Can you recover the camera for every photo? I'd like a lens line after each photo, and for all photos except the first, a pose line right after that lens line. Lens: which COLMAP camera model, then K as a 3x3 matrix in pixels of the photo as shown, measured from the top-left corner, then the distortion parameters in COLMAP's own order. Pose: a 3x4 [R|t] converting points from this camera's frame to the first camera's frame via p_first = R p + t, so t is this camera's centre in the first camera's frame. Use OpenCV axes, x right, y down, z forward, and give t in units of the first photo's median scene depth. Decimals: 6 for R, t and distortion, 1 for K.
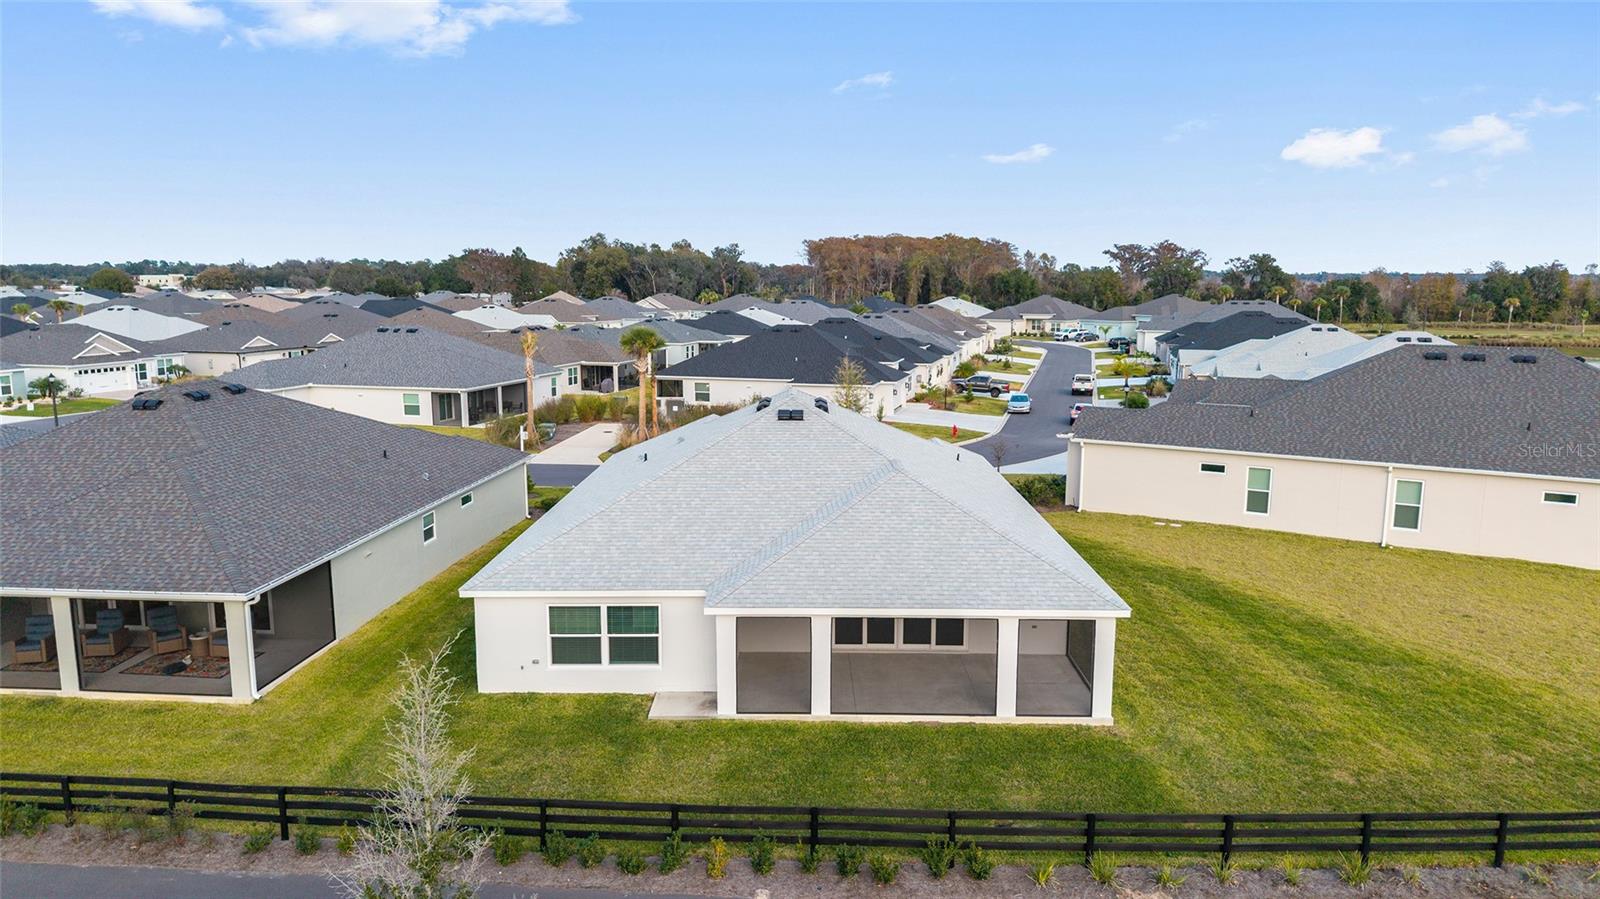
lens RADIAL K [[1065.5, 0, 801.4], [0, 1065.5, 474.0], [0, 0, 1]] dist [0.041519, -0.045884]
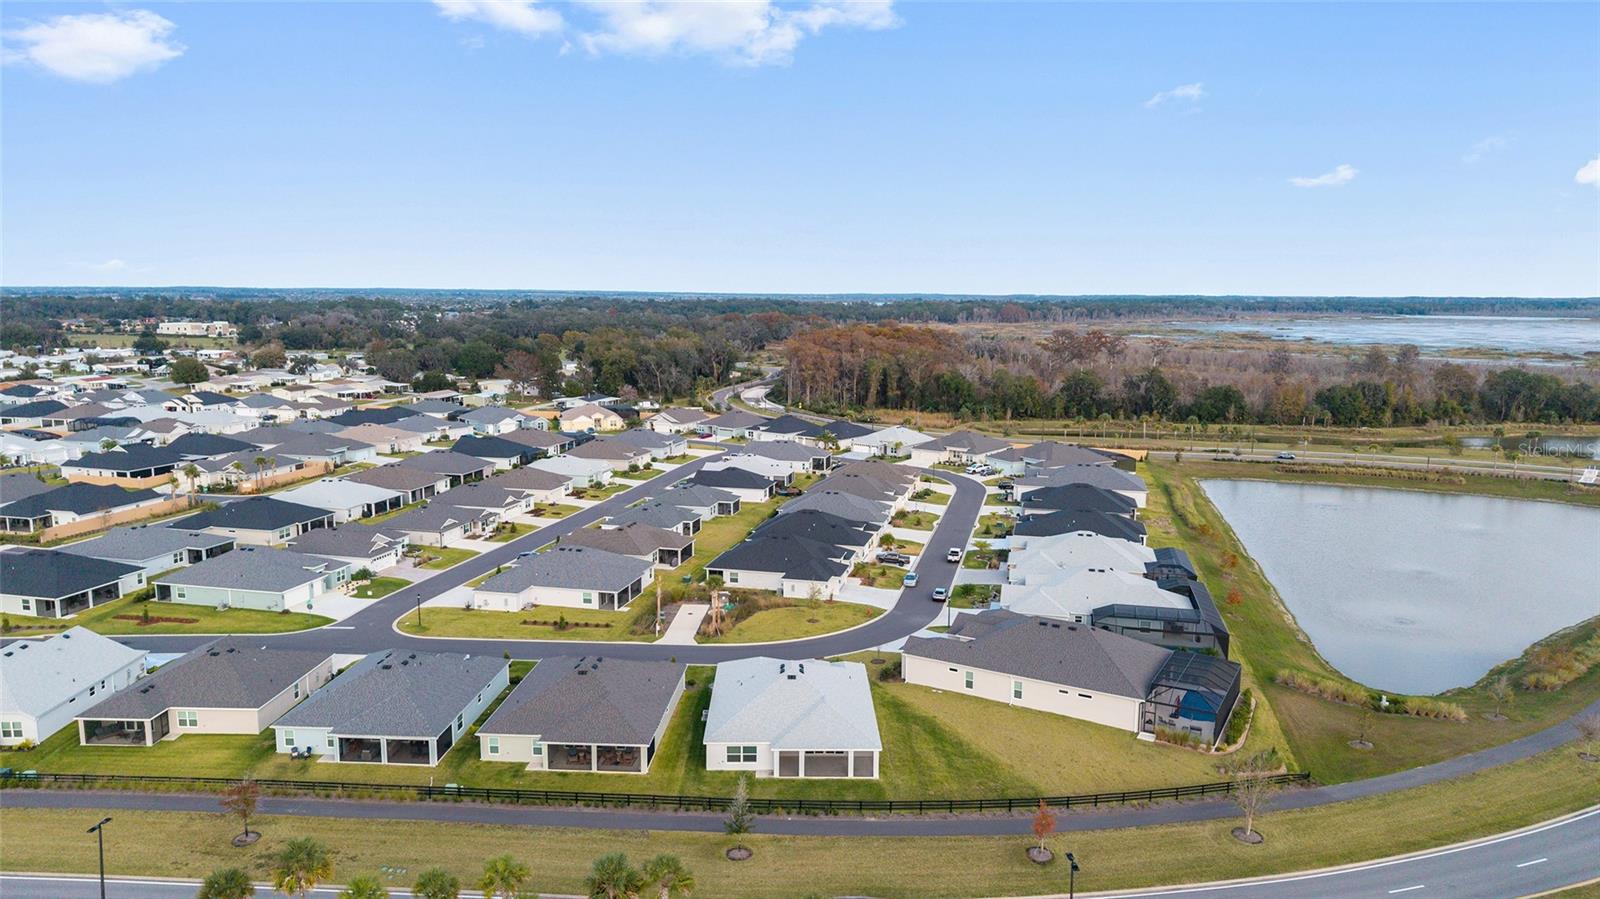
lens RADIAL K [[1072.8, 0, 801.7], [0, 1072.8, 493.7], [0, 0, 1]] dist [0.065819, -0.092196]
pose [[0.999715, 0.001040, 0.023868, -0.065552], [-0.001312, 0.999934, 0.011399, -0.731548], [-0.023854, -0.011427, 0.999650, -2.497894]]
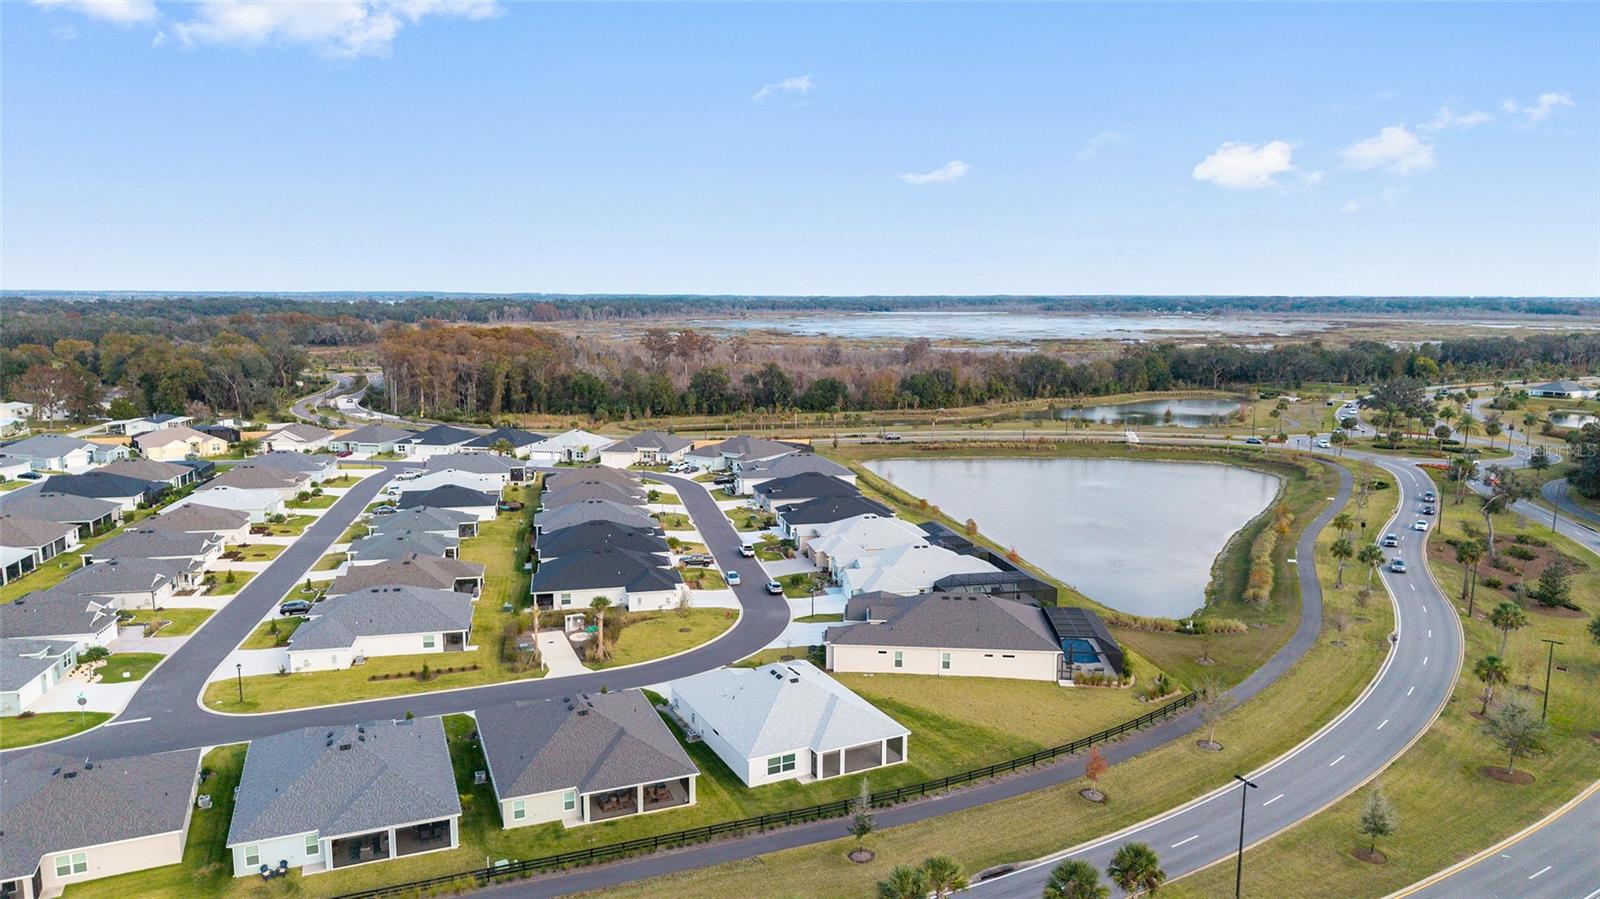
lens RADIAL K [[1076.2, 0, 806.5], [0, 1076.2, 479.0], [0, 0, 1]] dist [0.058890, -0.064839]
pose [[0.885516, -0.077327, 0.458128, -1.596129], [0.078357, 0.996784, 0.016790, -0.805392], [-0.457953, 0.021030, 0.888727, -2.138662]]
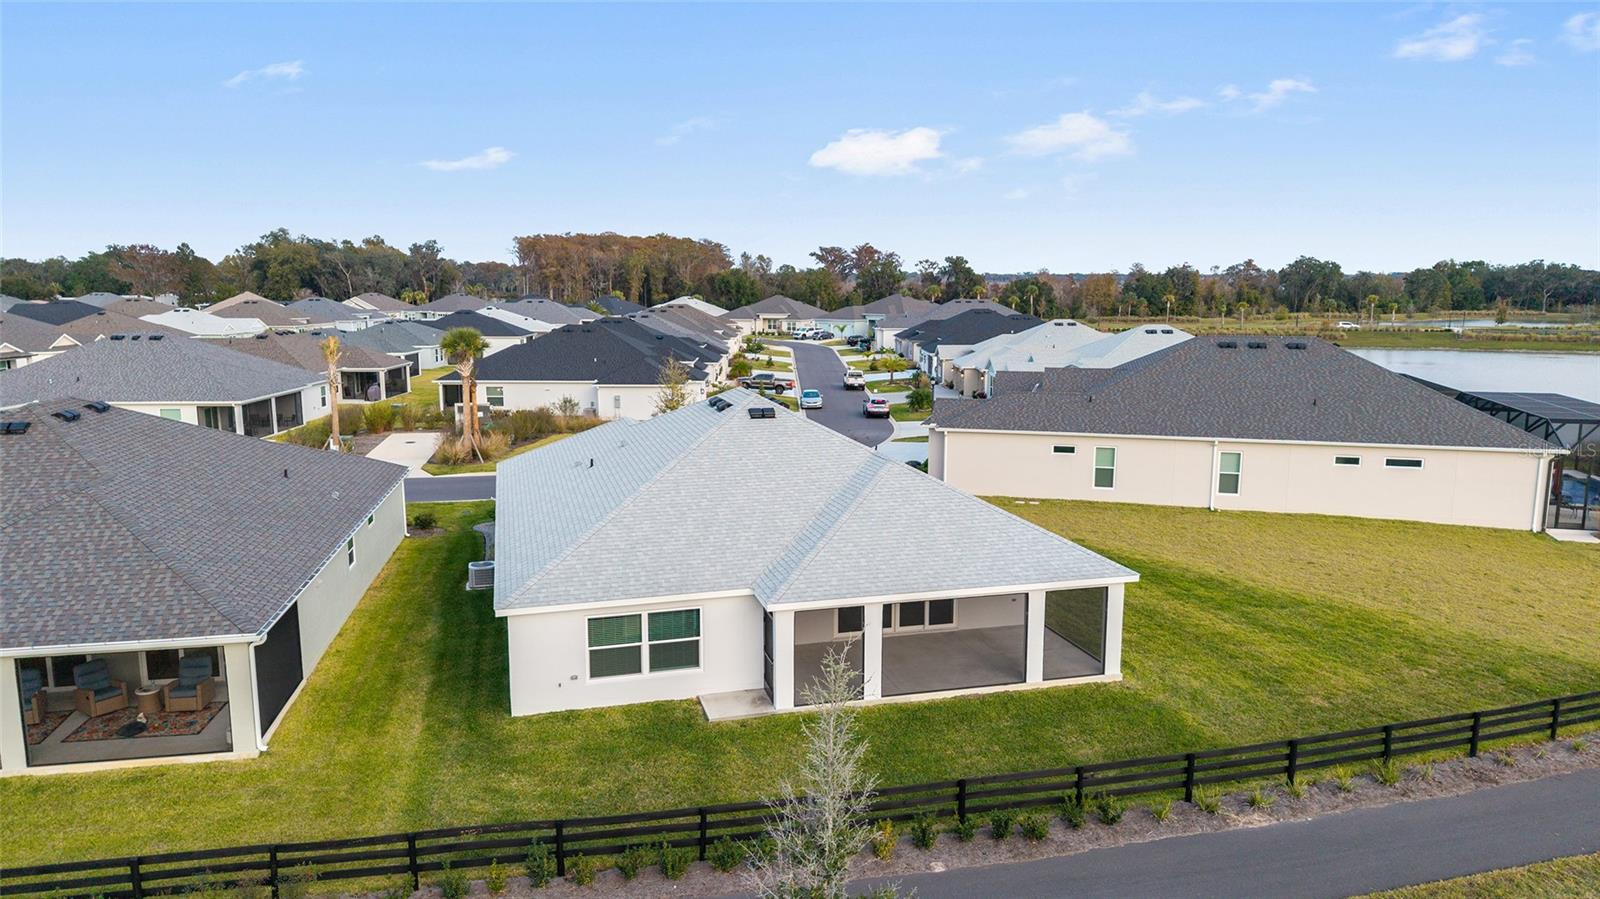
lens RADIAL K [[1063.0, 0, 801.9], [0, 1063.0, 476.6], [0, 0, 1]] dist [0.060101, -0.082557]
pose [[0.960480, -0.051439, 0.273555, -0.288883], [0.050707, 0.998666, 0.009754, -0.003436], [-0.273692, 0.004503, 0.961807, 0.019609]]
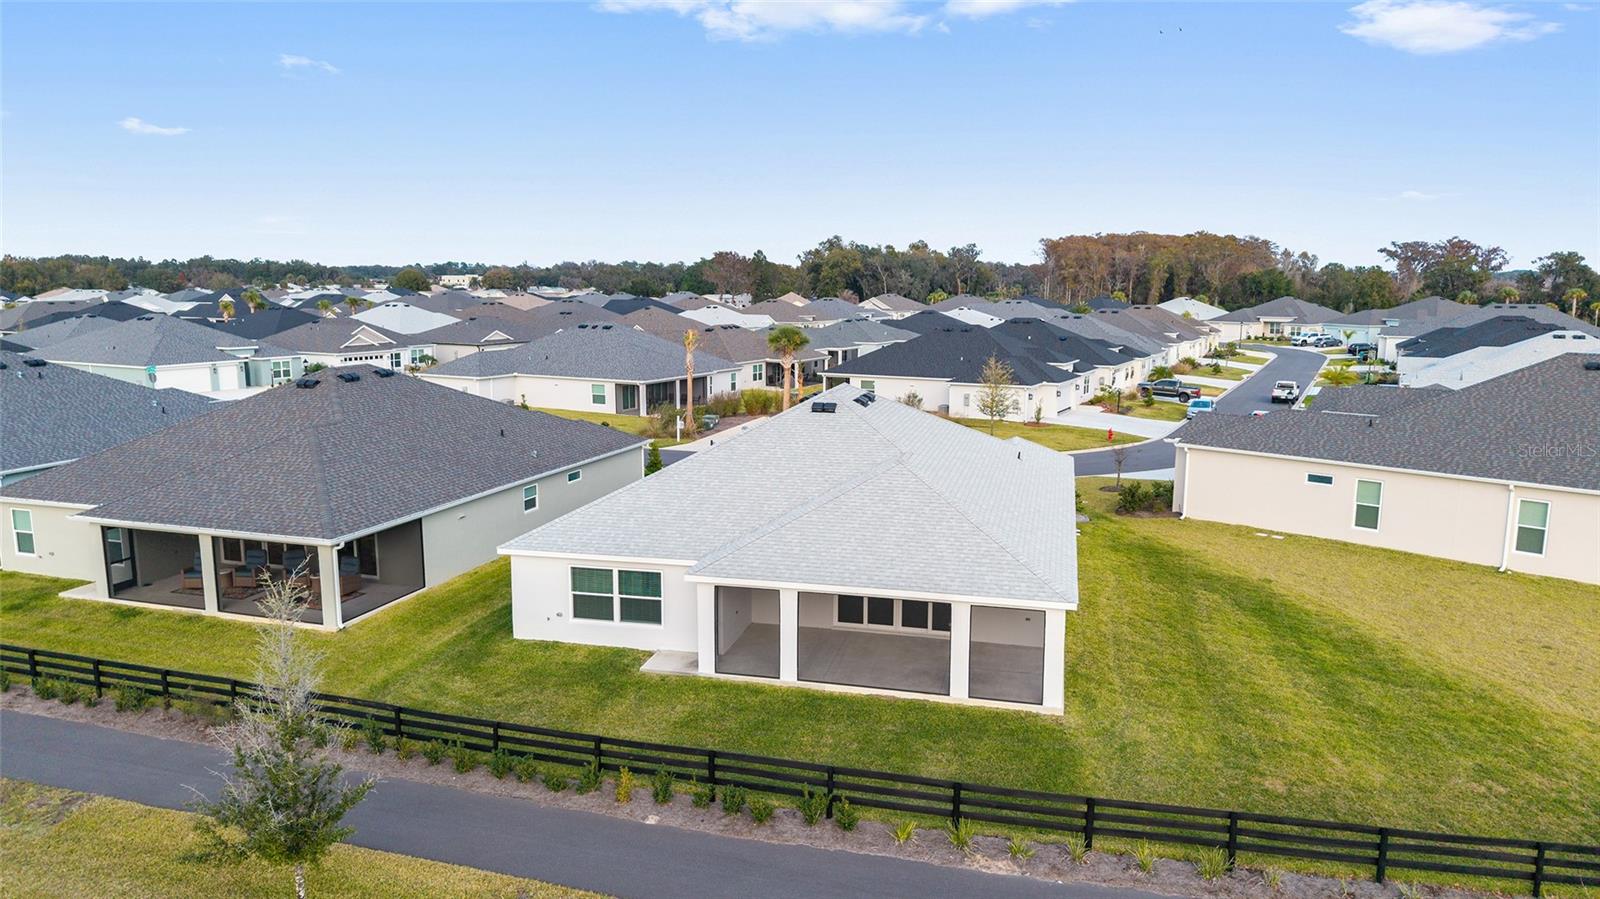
lens RADIAL K [[1063.0, 0, 801.9], [0, 1063.0, 476.6], [0, 0, 1]] dist [0.060101, -0.082557]
pose [[0.973202, 0.043185, -0.225858, 0.241791], [-0.042711, 0.999063, 0.006989, 0.008499], [0.225949, 0.002845, 0.974135, -0.050556]]
